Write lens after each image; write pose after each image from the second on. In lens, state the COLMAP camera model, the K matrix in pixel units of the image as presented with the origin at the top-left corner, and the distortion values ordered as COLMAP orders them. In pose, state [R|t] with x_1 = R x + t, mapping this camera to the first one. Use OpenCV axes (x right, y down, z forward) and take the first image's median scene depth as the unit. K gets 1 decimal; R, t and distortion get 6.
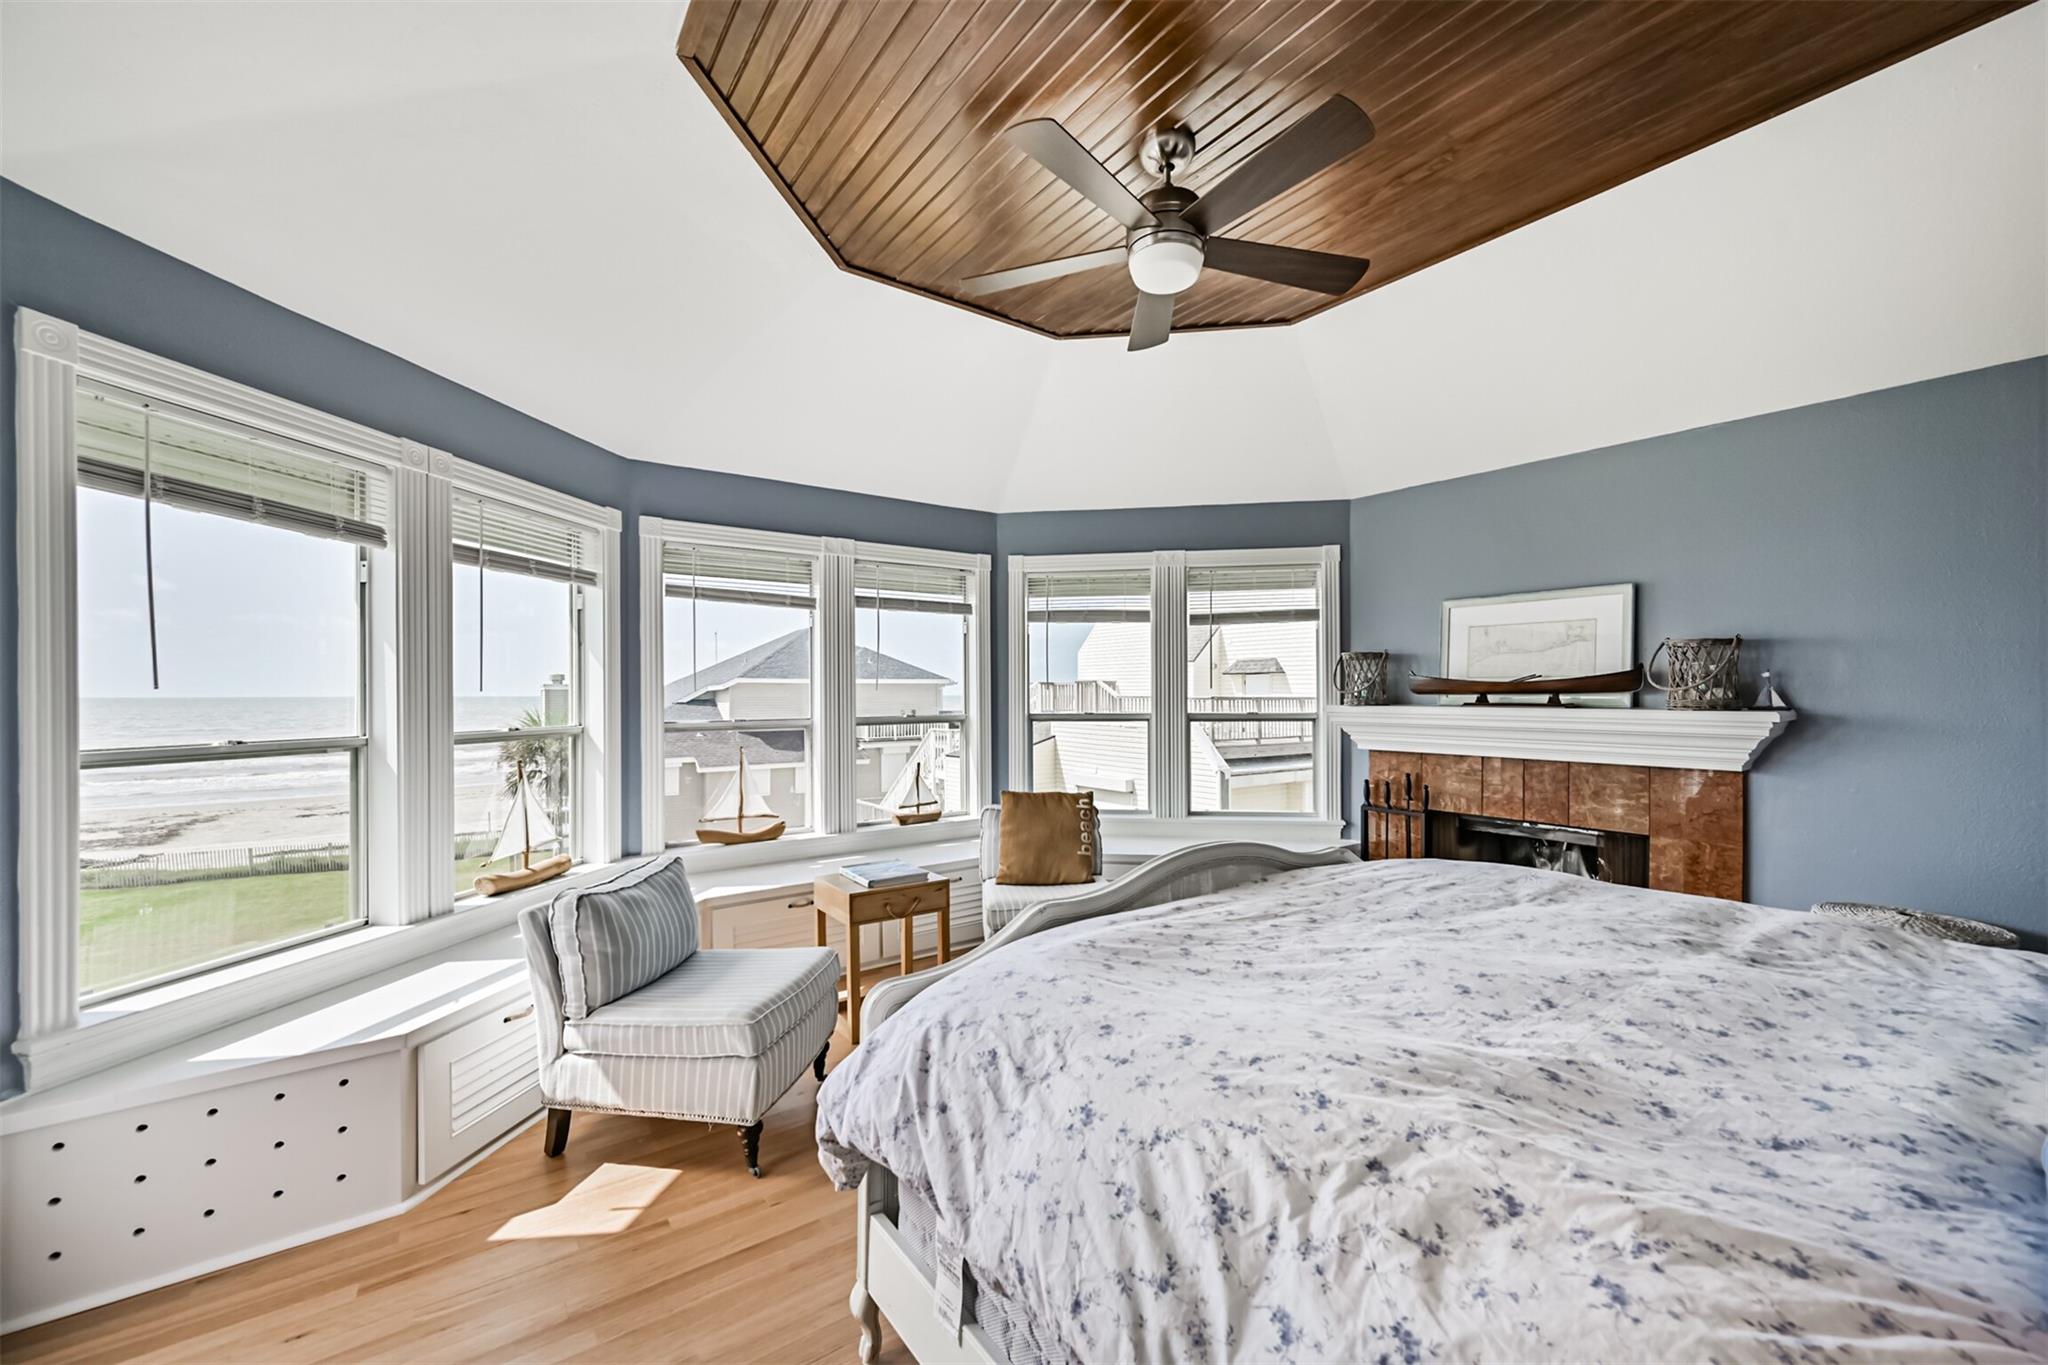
lens RADIAL K [[810.2, 0, 1030.9], [0, 810.2, 696.2], [0, 0, 1]] dist [-0.001479, 0.002989]
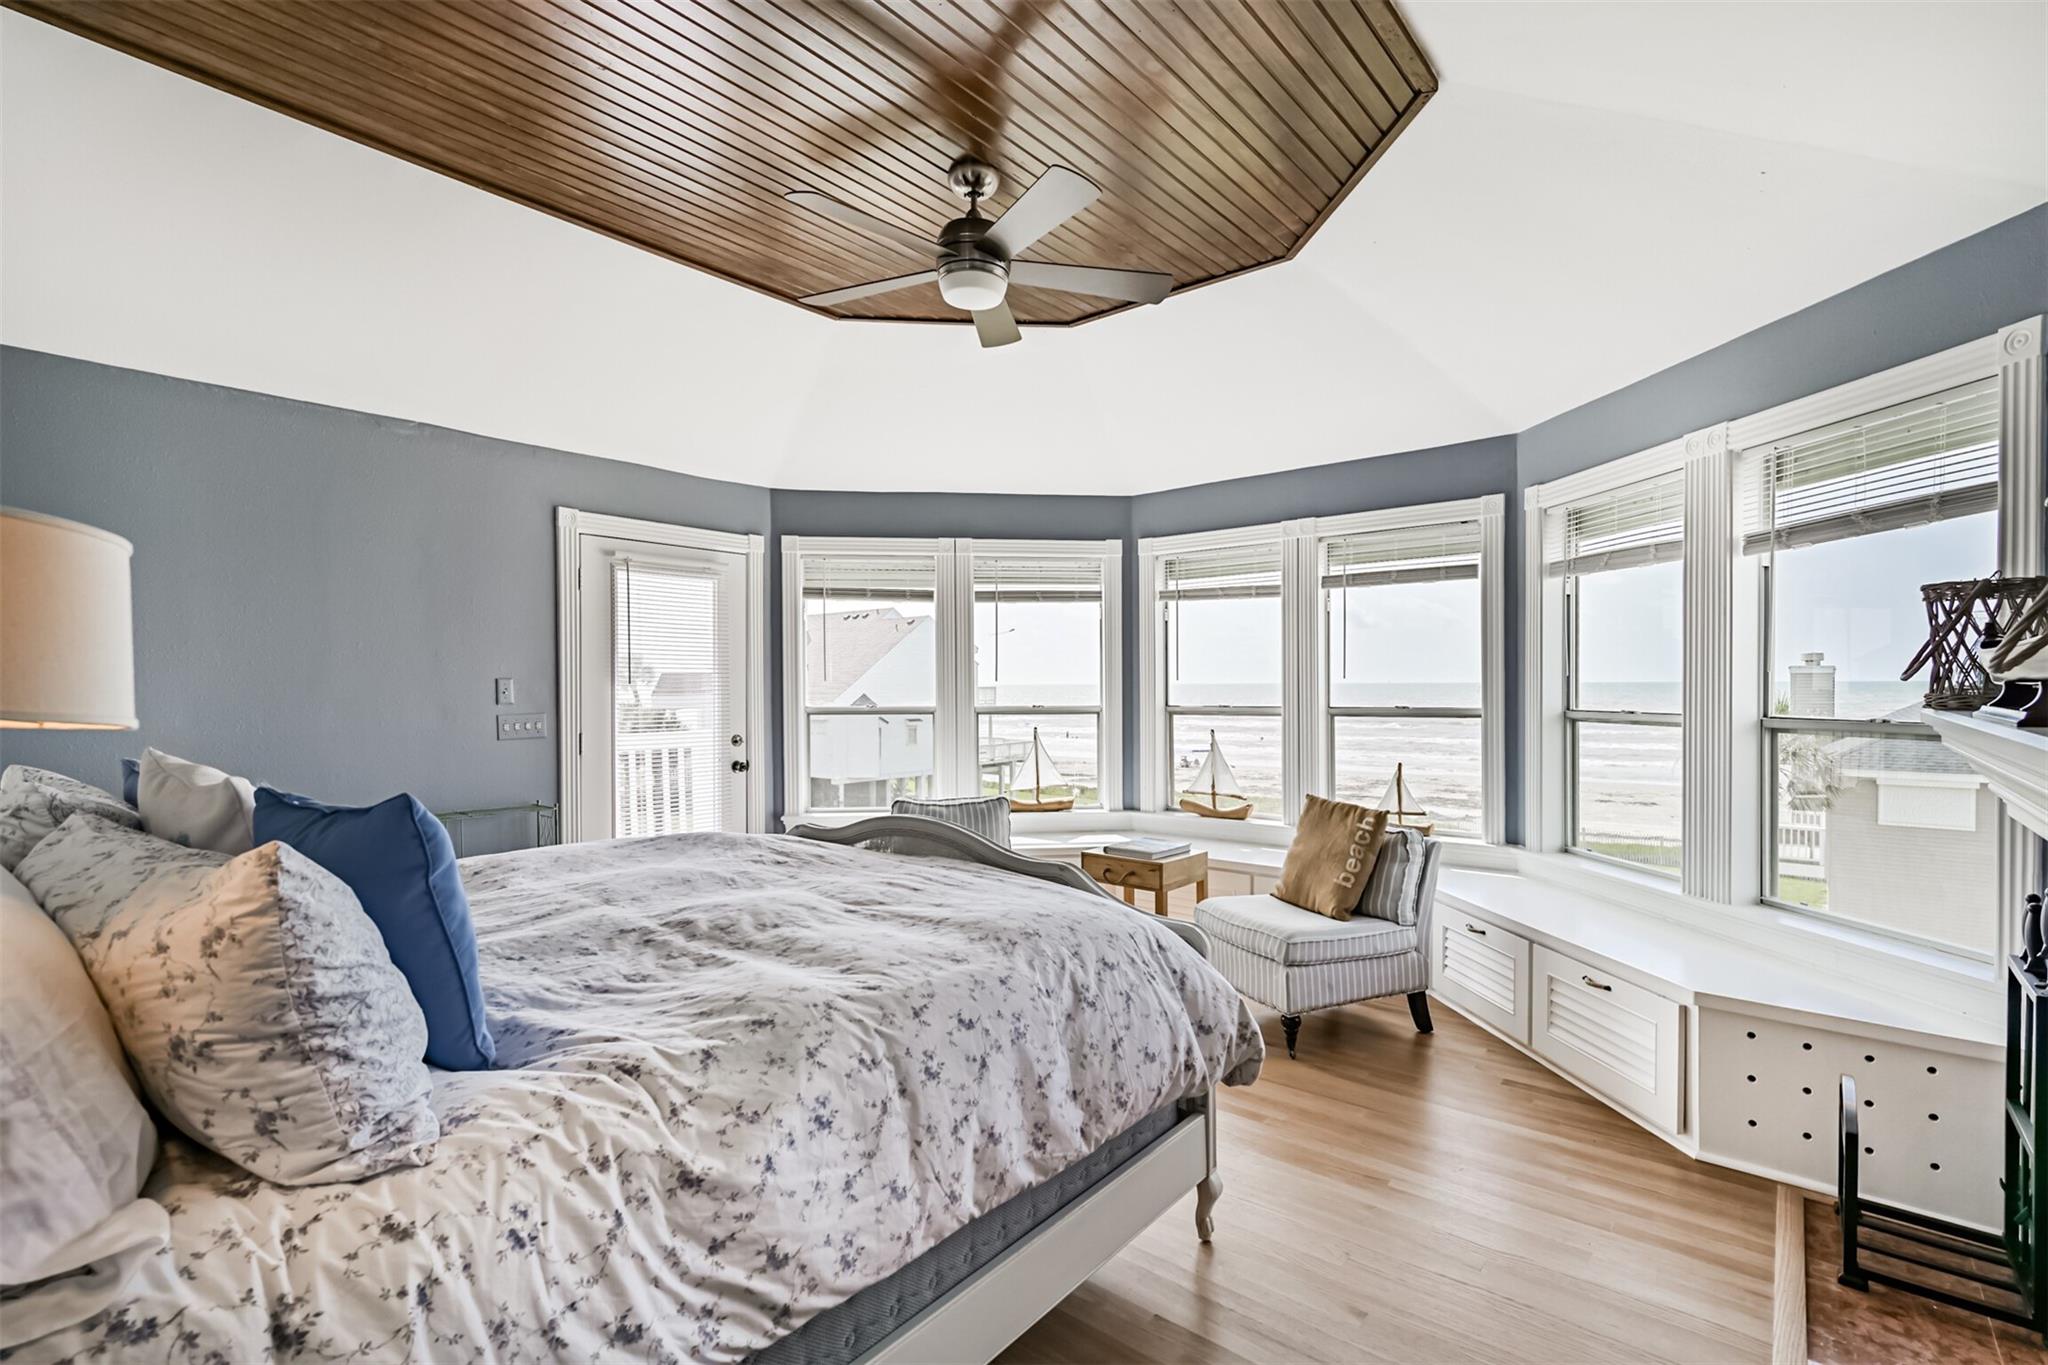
lens RADIAL K [[939.0, 0, 1034.2], [0, 939.0, 687.5], [0, 0, 1]] dist [0.004177, 0.000490]
pose [[0.249520, 0.006037, -0.968351, 0.953557], [0.000067, 0.999980, 0.006252, -0.003787], [0.968370, -0.001625, 0.249515, 0.519701]]
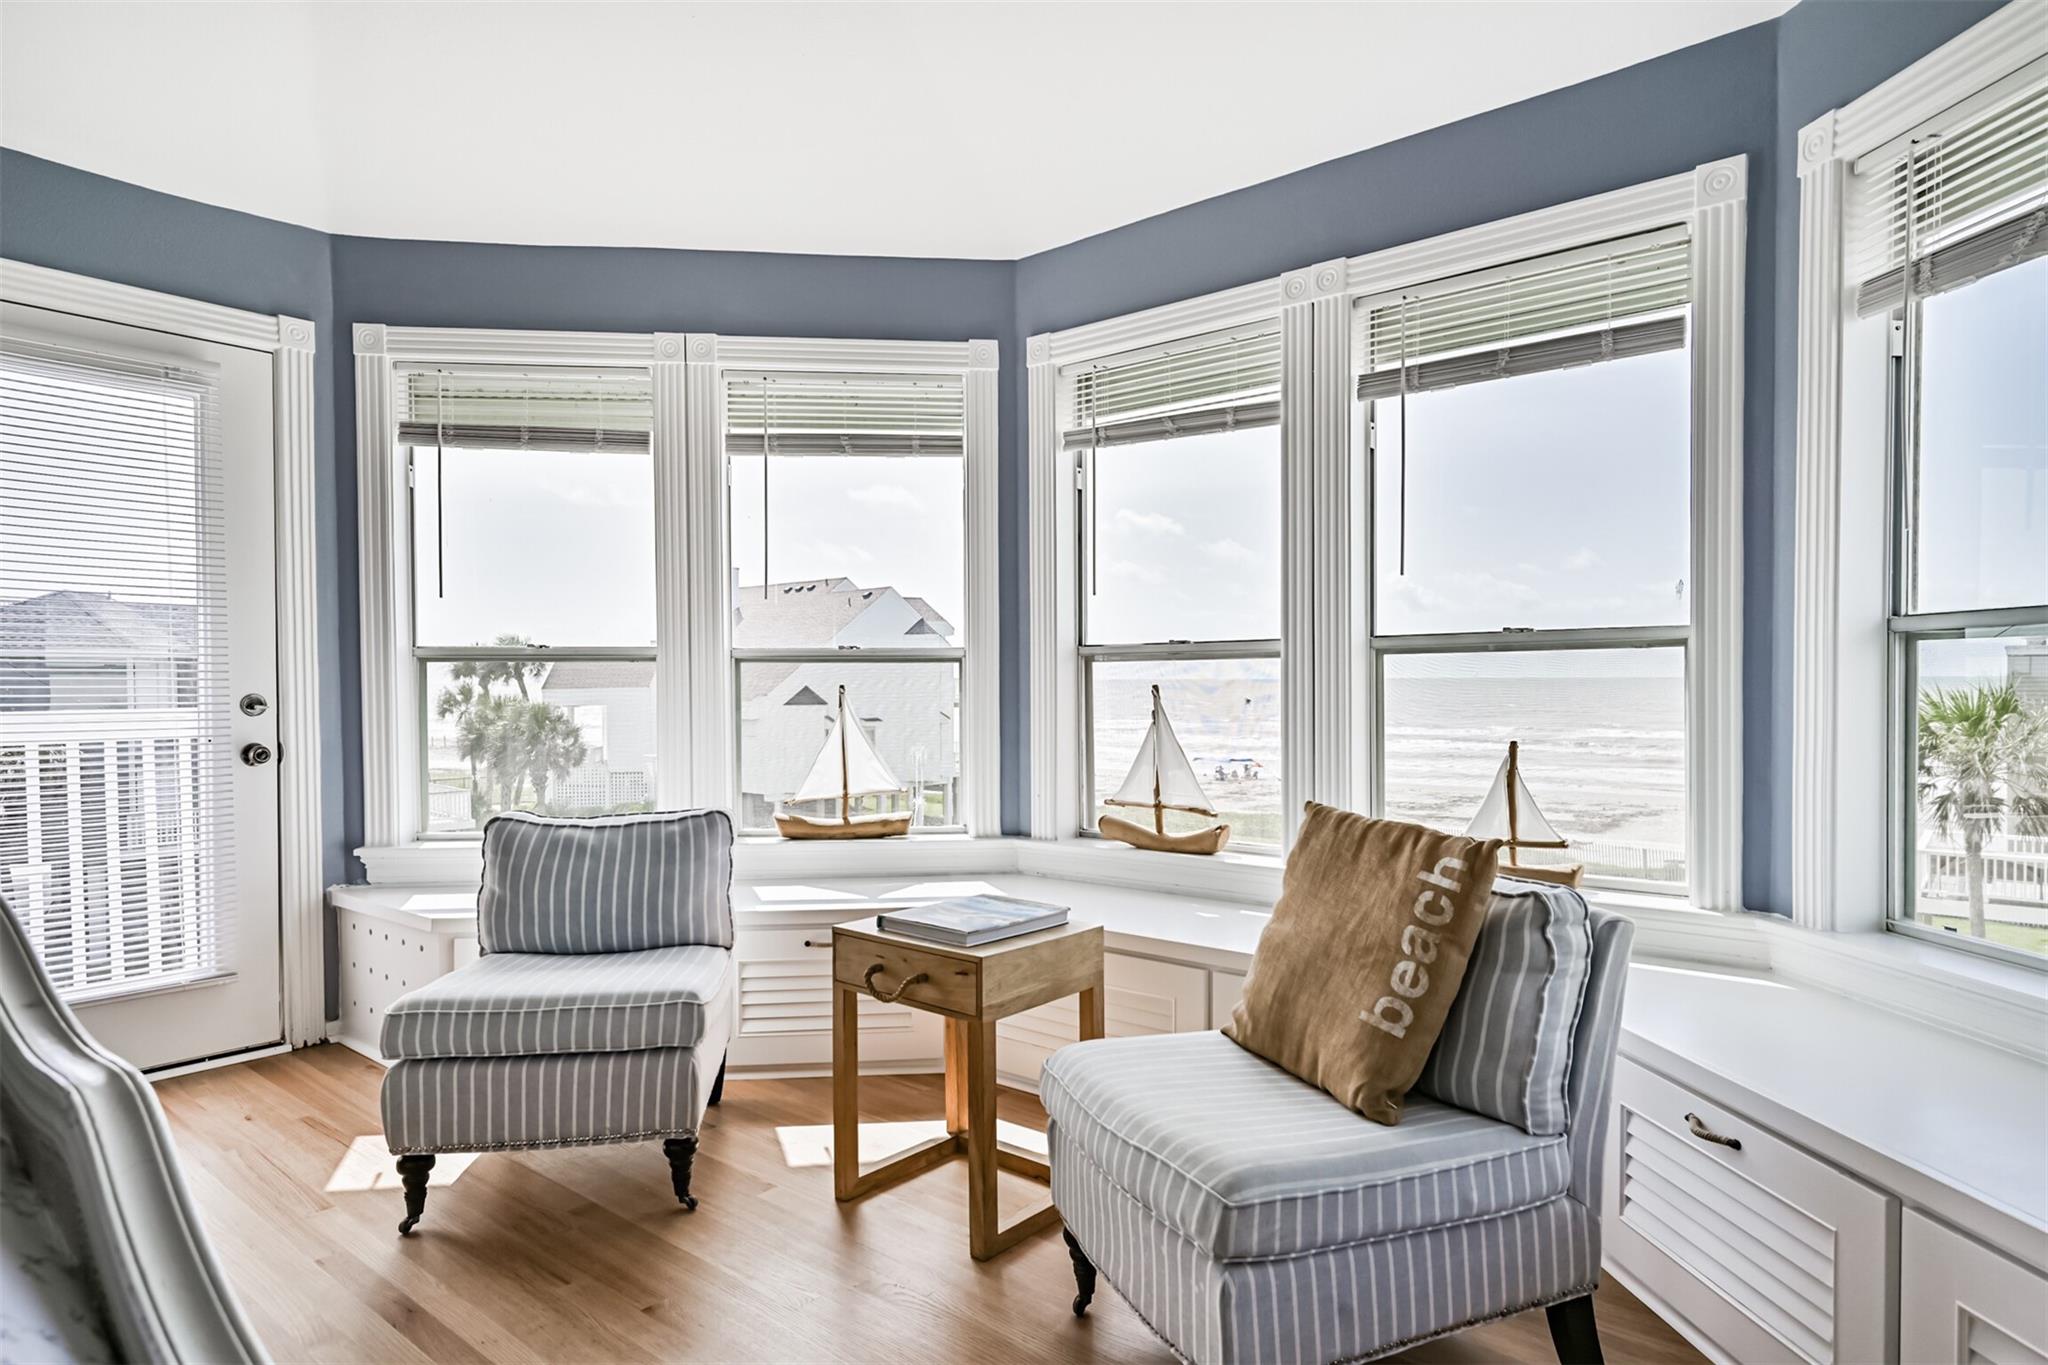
lens RADIAL K [[1153.7, 0, 1034.1], [0, 1153.7, 698.0], [0, 0, 1]] dist [0.005638, 0.001439]
pose [[0.245872, 0.018074, -0.969134, 0.499408], [0.000206, 0.999825, 0.018699, 0.064980], [0.969302, -0.004797, 0.245825, 0.826604]]
